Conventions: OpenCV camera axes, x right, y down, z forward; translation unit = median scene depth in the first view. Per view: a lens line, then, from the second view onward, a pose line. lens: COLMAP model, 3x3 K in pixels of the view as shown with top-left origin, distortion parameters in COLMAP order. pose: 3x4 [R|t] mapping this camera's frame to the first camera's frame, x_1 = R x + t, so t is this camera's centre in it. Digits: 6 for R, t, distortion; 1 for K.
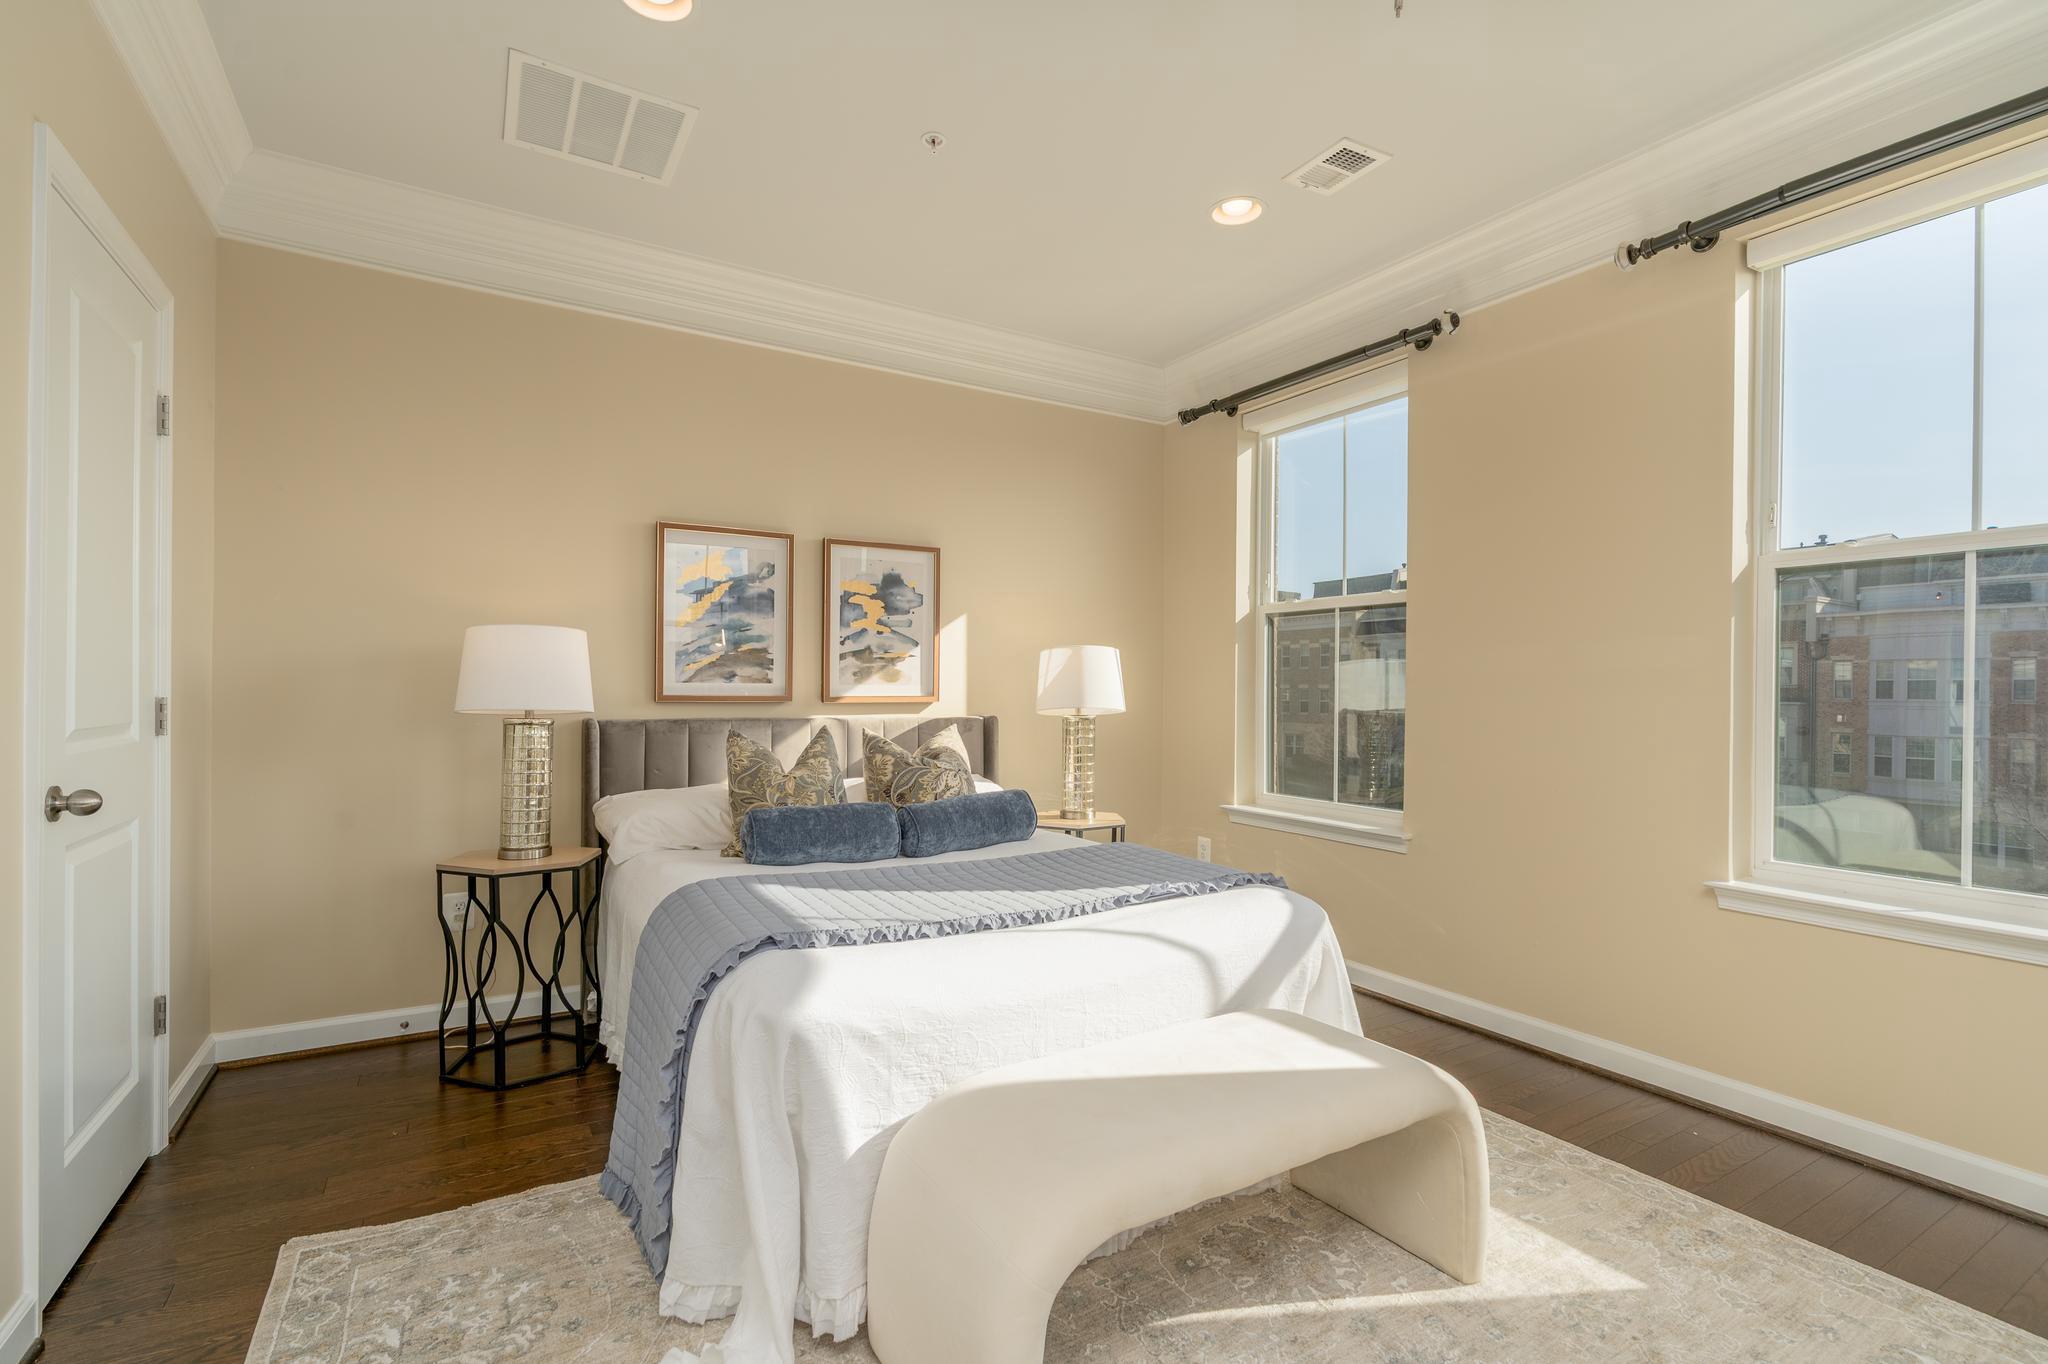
lens RADIAL K [[946.4, 0, 1023.8], [0, 946.4, 689.9], [0, 0, 1]] dist [-0.002485, 0.002279]
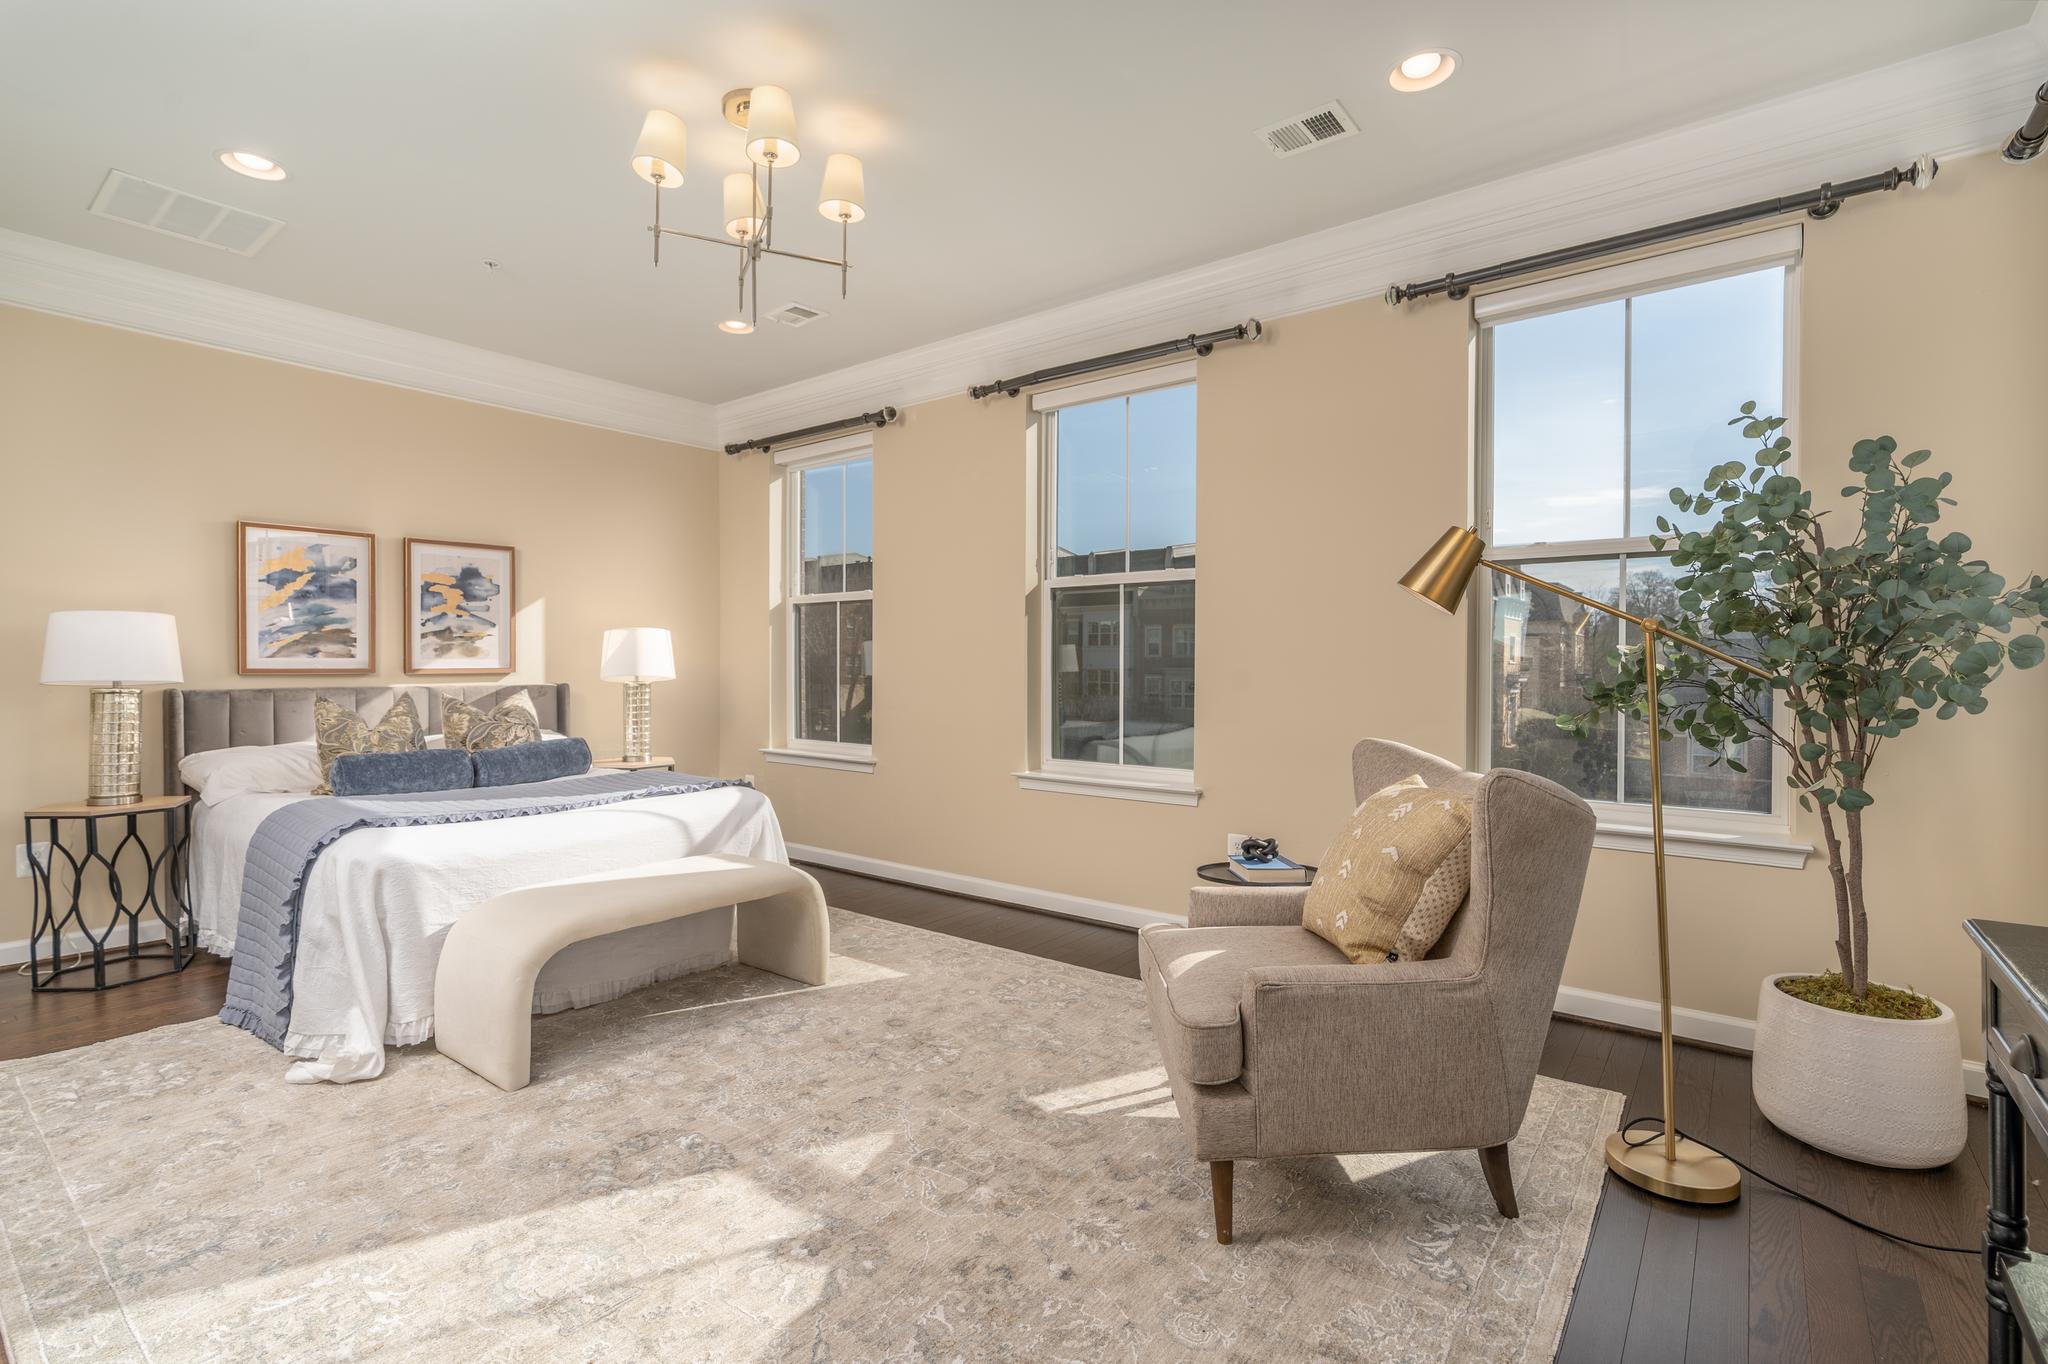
lens RADIAL K [[946.4, 0, 1022.7], [0, 946.4, 672.6], [0, 0, 1]] dist [-0.002485, 0.002279]
pose [[0.935057, -0.009982, 0.354356, 0.118208], [0.006054, 0.999907, 0.012192, 0.002400], [-0.354445, -0.009255, 0.935031, -0.498577]]
